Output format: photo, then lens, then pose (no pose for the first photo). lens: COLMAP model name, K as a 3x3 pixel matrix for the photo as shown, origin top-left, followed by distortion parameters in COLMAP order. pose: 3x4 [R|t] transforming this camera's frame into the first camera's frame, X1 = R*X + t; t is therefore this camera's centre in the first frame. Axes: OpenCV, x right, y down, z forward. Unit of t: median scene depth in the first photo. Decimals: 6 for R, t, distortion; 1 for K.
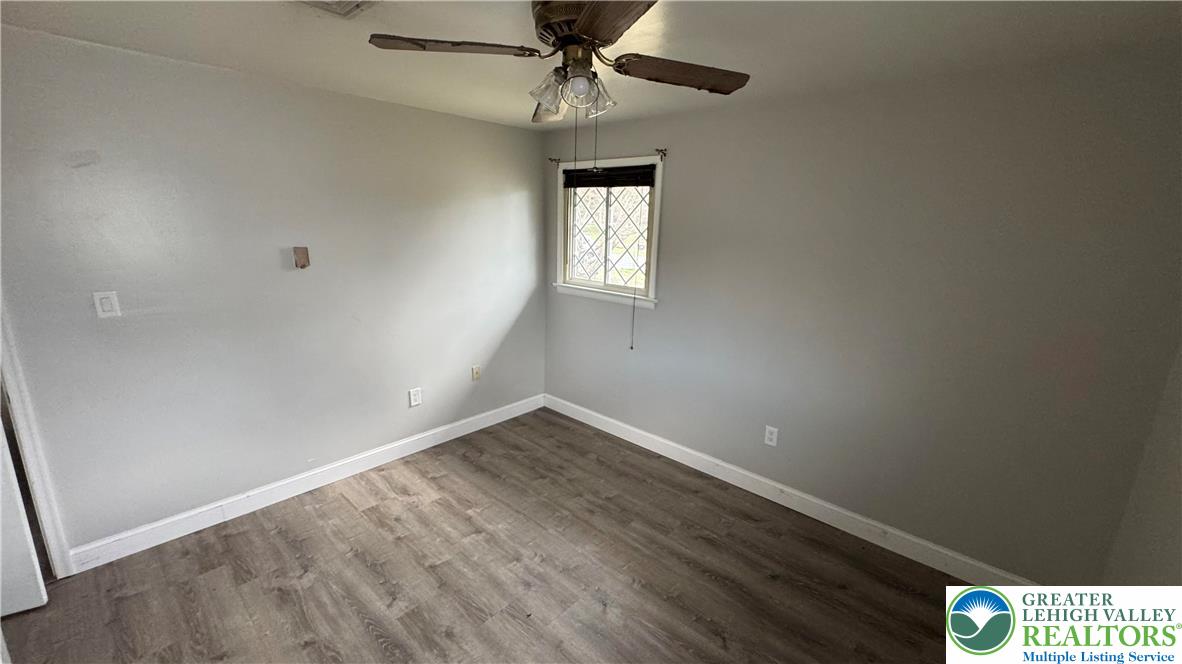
lens RADIAL K [[480.8, 0, 591.5], [0, 480.8, 329.0], [0, 0, 1]] dist [0.000045, 0.000020]
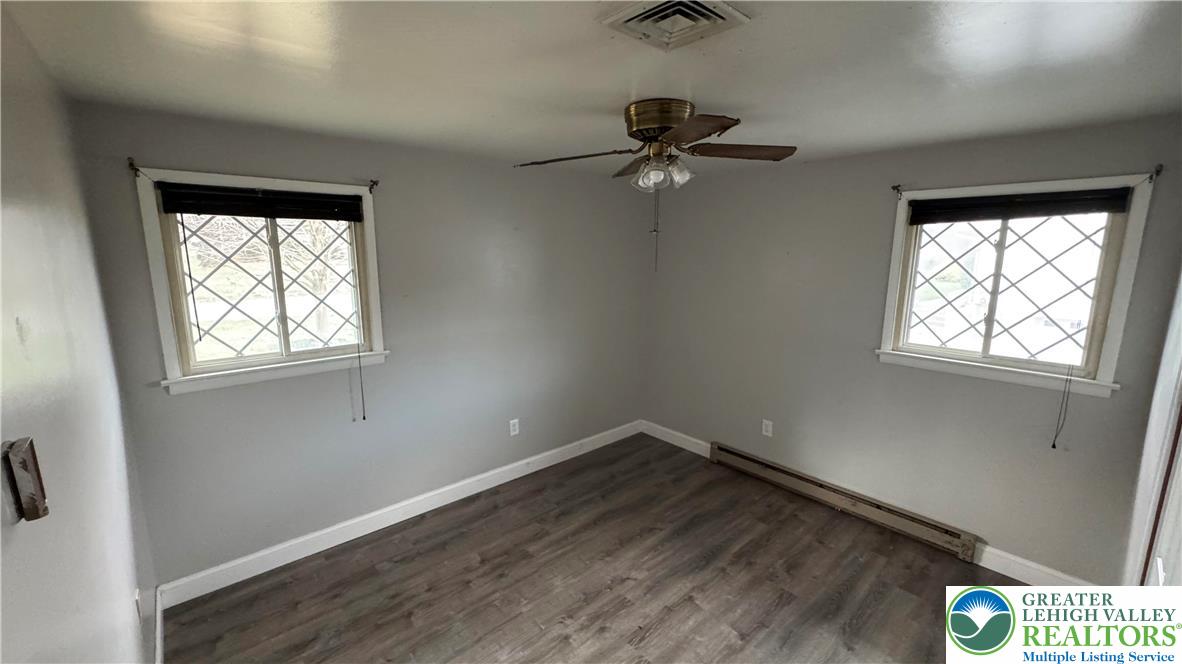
lens RADIAL K [[480.8, 0, 591.5], [0, 480.8, 329.0], [0, 0, 1]] dist [0.000045, 0.000020]
pose [[0.092123, -0.200857, 0.975279, -0.716980], [0.218567, 0.959637, 0.176990, -0.183830], [-0.971464, 0.196860, 0.132305, 0.555581]]
